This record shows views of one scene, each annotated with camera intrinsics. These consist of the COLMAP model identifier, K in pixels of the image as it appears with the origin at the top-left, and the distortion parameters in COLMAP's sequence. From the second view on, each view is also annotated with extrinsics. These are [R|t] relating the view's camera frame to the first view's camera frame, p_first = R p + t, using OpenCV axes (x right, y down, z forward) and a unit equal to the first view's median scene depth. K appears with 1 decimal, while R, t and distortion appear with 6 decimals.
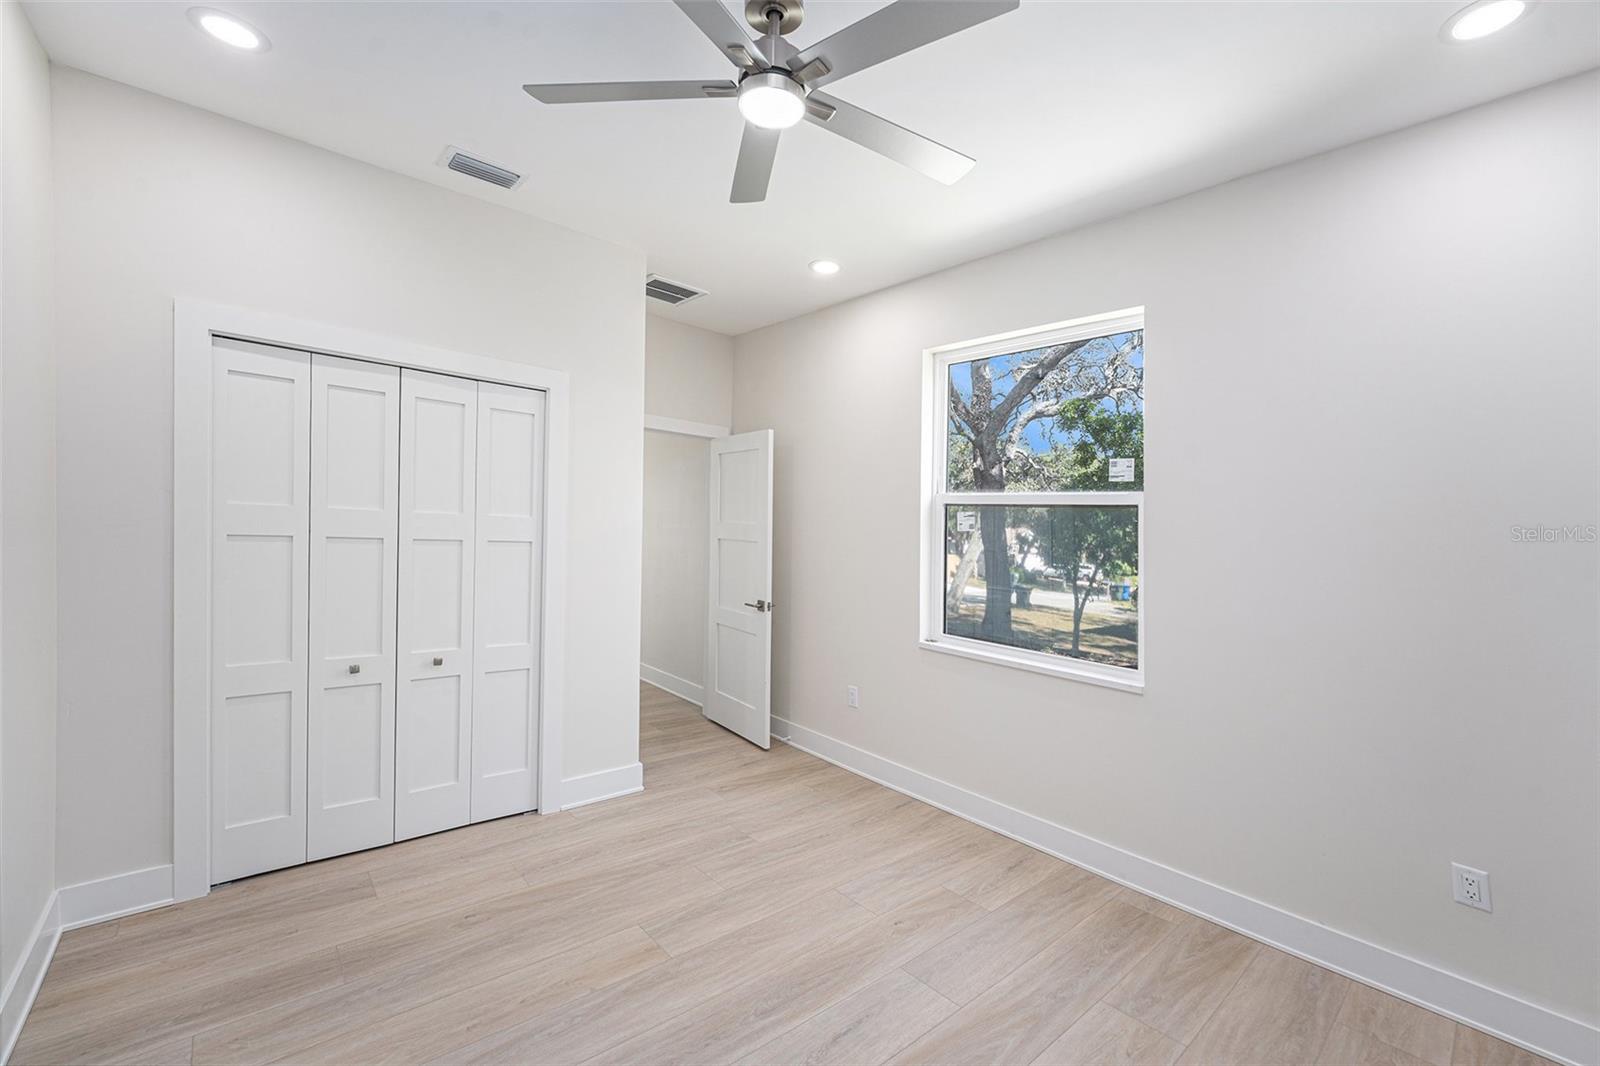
lens RADIAL K [[672.5, 0, 796.5], [0, 672.5, 539.1], [0, 0, 1]] dist [-0.002616, 0.009286]
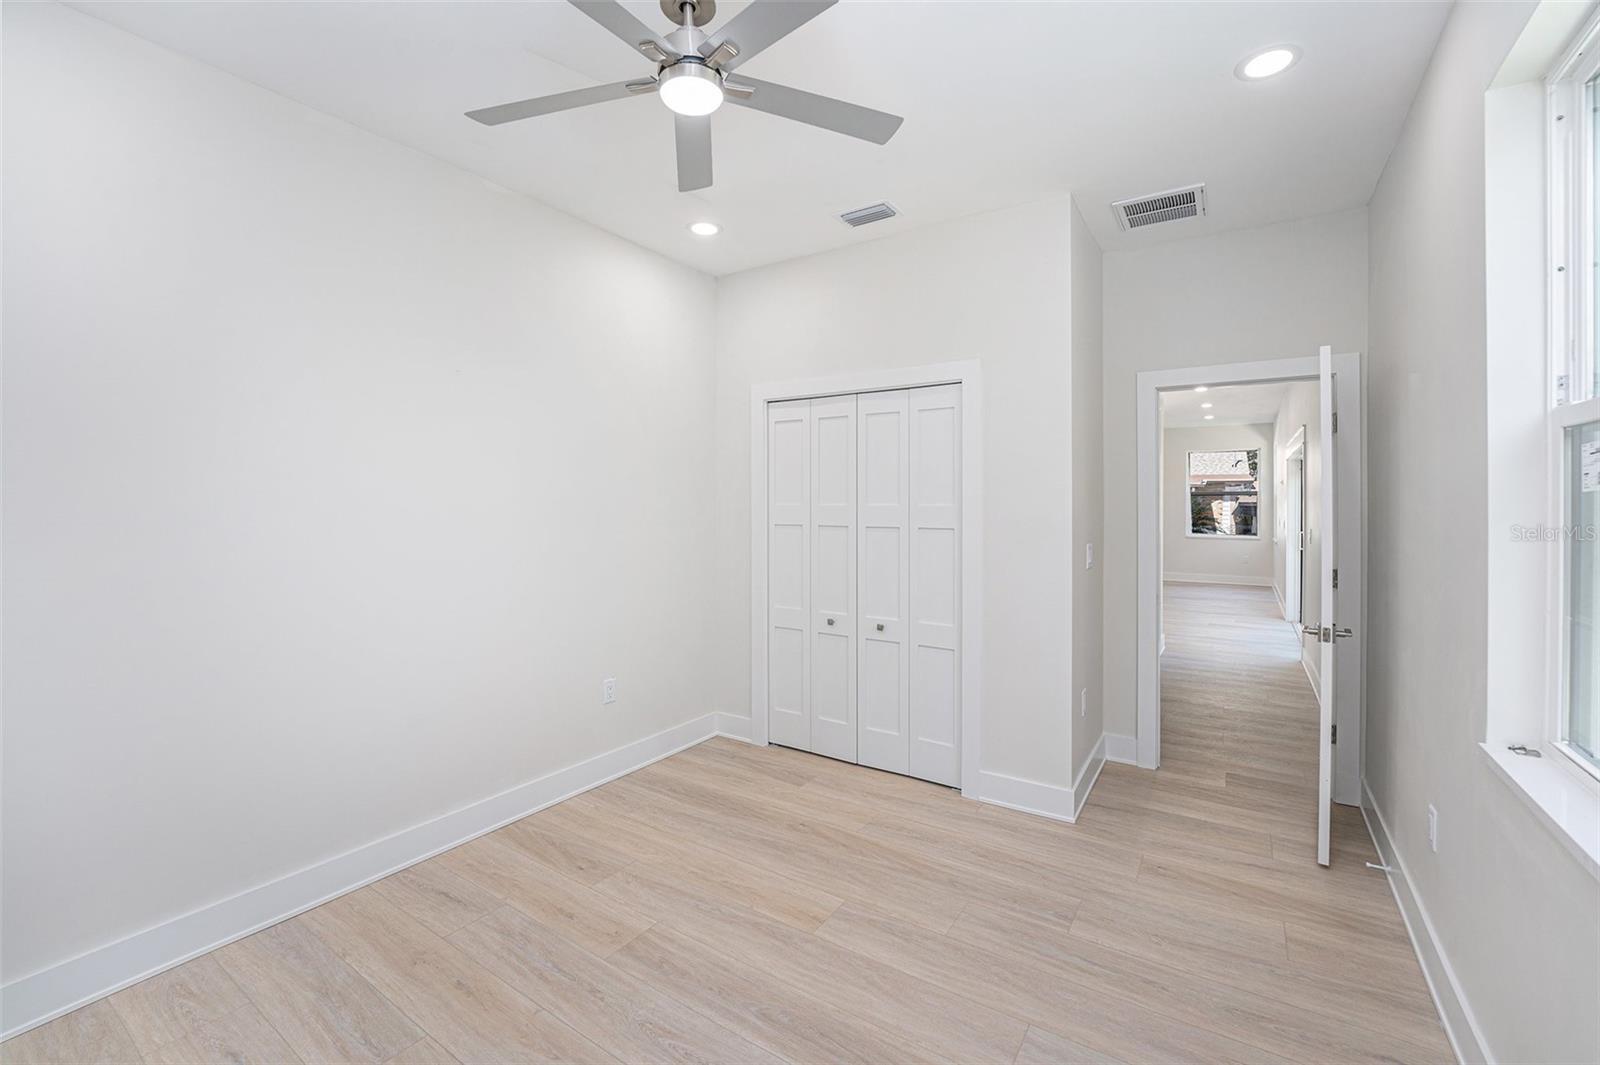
lens RADIAL K [[671.2, 0, 783.3], [0, 671.2, 521.0], [0, 0, 1]] dist [-0.001612, -0.000557]
pose [[0.283555, -0.014825, -0.958841, 0.585214], [-0.003399, 0.999859, -0.016464, 0.011644], [0.958950, 0.007928, 0.283464, 0.497585]]
